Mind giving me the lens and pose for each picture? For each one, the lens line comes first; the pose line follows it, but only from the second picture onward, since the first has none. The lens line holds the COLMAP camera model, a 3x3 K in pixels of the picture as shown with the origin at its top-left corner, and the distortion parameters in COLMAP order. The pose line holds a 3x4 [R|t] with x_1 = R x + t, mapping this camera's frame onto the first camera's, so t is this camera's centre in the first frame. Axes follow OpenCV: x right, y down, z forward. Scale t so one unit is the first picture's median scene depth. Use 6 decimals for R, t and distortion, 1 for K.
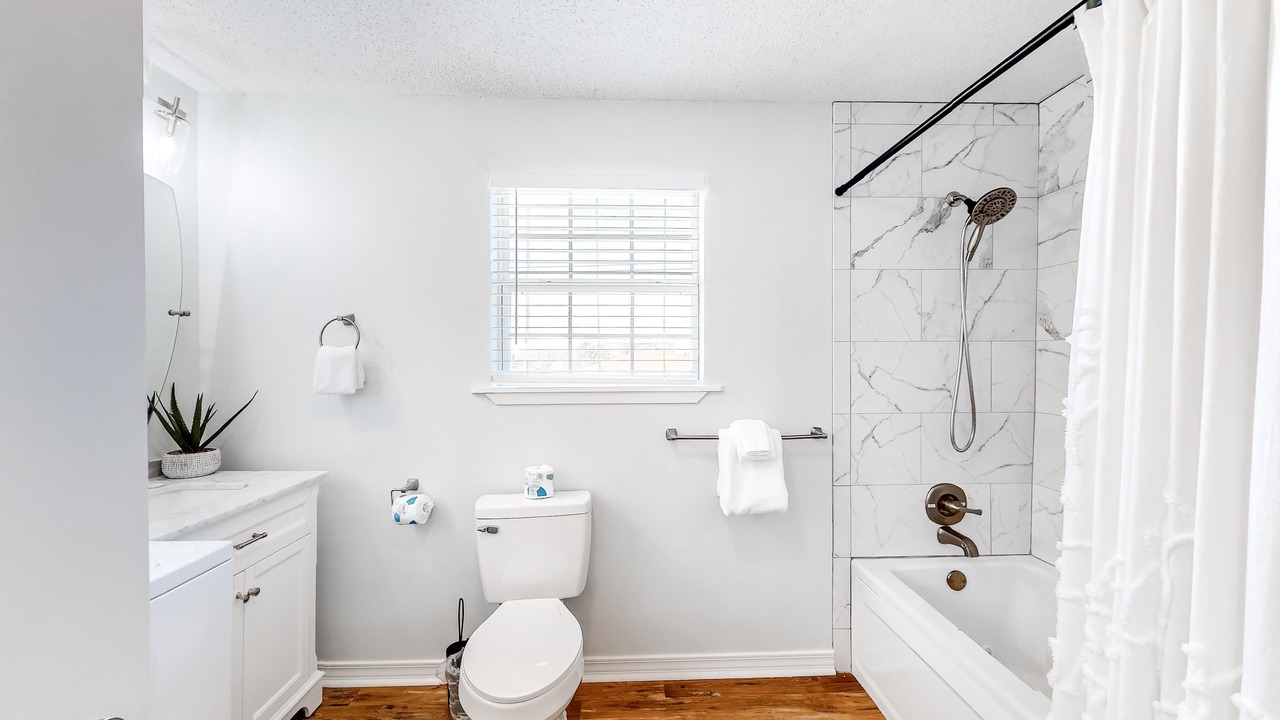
lens RADIAL K [[479.3, 0, 639.2], [0, 479.3, 360.9], [0, 0, 1]] dist [0.002259, 0.000129]
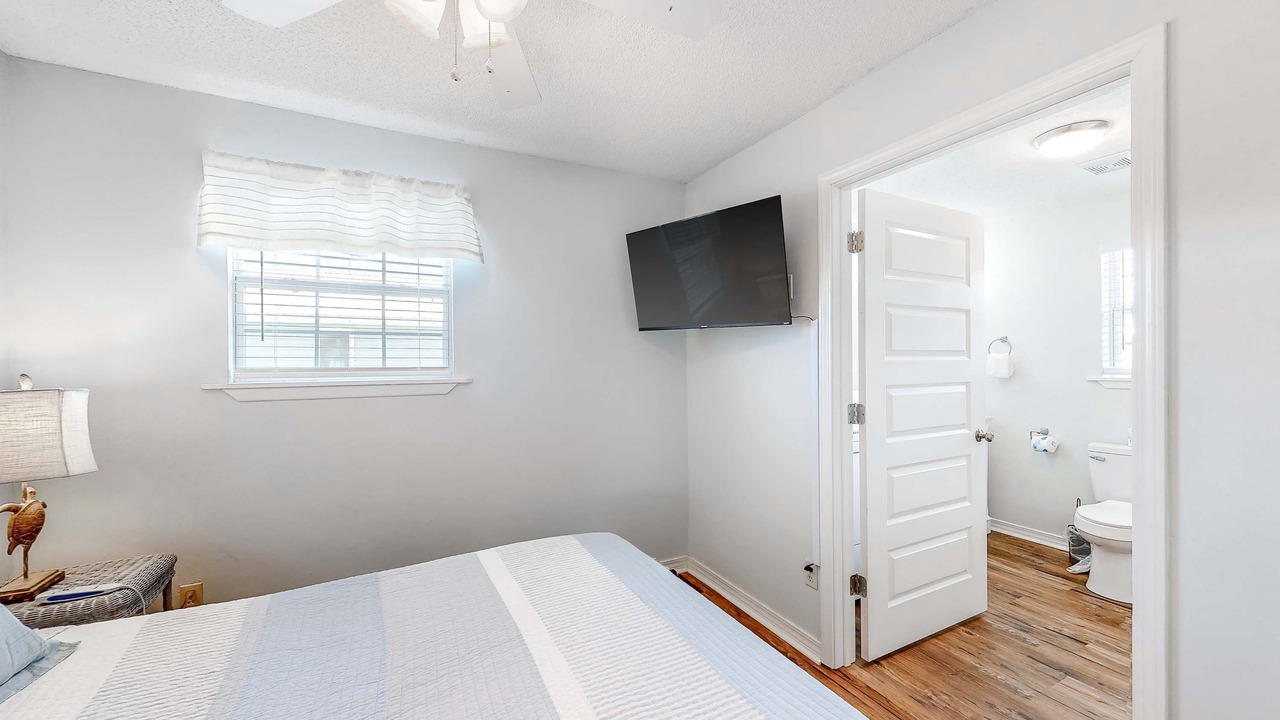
lens RADIAL K [[479.3, 0, 638.2], [0, 479.3, 358.7], [0, 0, 1]] dist [0.002259, 0.000129]
pose [[0.424535, -0.005351, -0.905396, 0.532747], [-0.007601, 0.999926, -0.009474, 0.021185], [0.905380, 0.010904, 0.424463, -1.192972]]
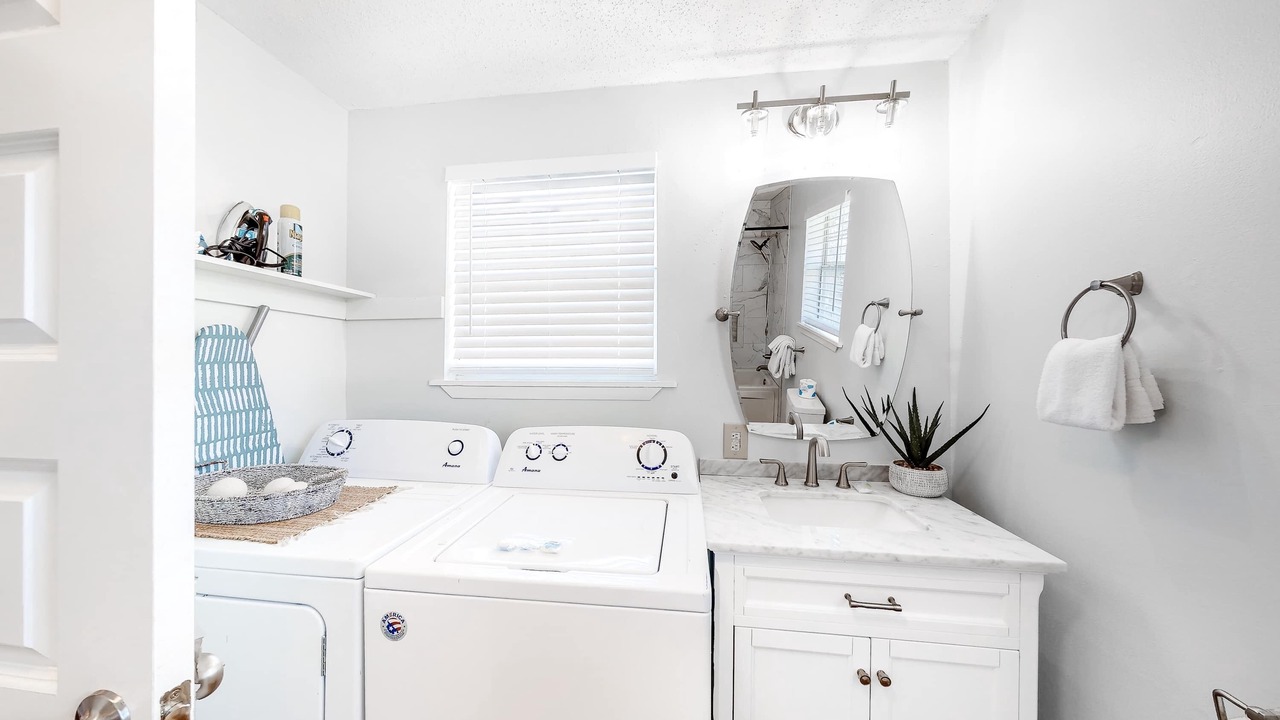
lens RADIAL K [[397.4, 0, 638.3], [0, 397.4, 364.9], [0, 0, 1]] dist [0.000675, 0.000009]
pose [[-0.168511, -0.000208, -0.985700, -0.111331], [-0.003851, 0.999992, 0.000447, 0.002514], [0.985692, 0.003871, -0.168511, 0.600617]]
